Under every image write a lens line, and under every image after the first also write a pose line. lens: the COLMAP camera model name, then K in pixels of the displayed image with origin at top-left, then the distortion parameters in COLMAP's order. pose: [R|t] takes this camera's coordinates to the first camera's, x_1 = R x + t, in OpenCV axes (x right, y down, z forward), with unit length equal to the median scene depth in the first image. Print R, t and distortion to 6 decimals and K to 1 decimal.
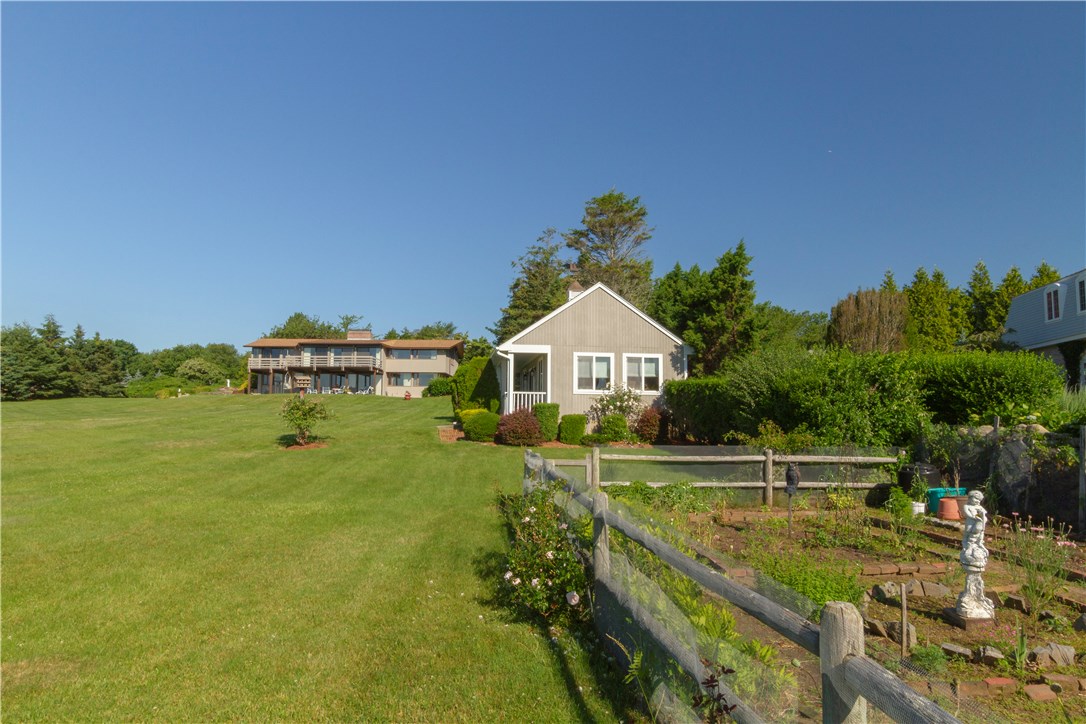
lens RADIAL K [[676.5, 0, 543.0], [0, 676.5, 362.0], [0, 0, 1]] dist [-0.000894, -0.000012]
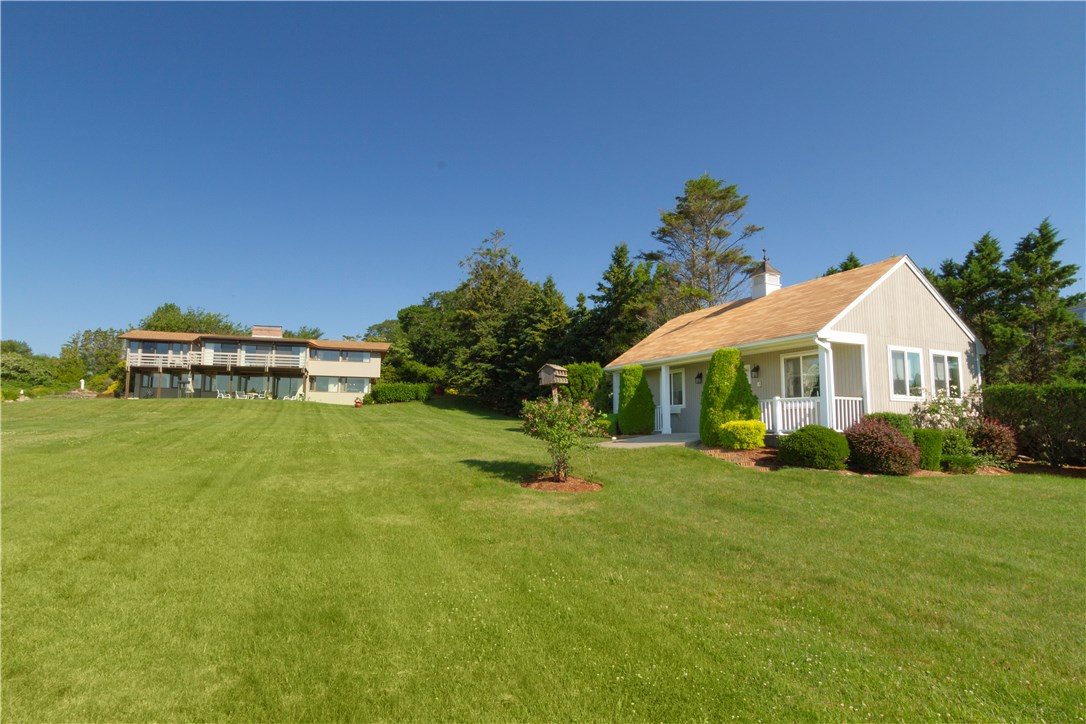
lens RADIAL K [[582.3, 0, 543.0], [0, 582.3, 362.0], [0, 0, 1]] dist [-0.019557, -0.000397]
pose [[0.940777, 0.034744, 0.337242, -0.204714], [-0.025929, 0.999195, -0.030610, 0.013221], [-0.338034, 0.020053, 0.940920, 0.206085]]
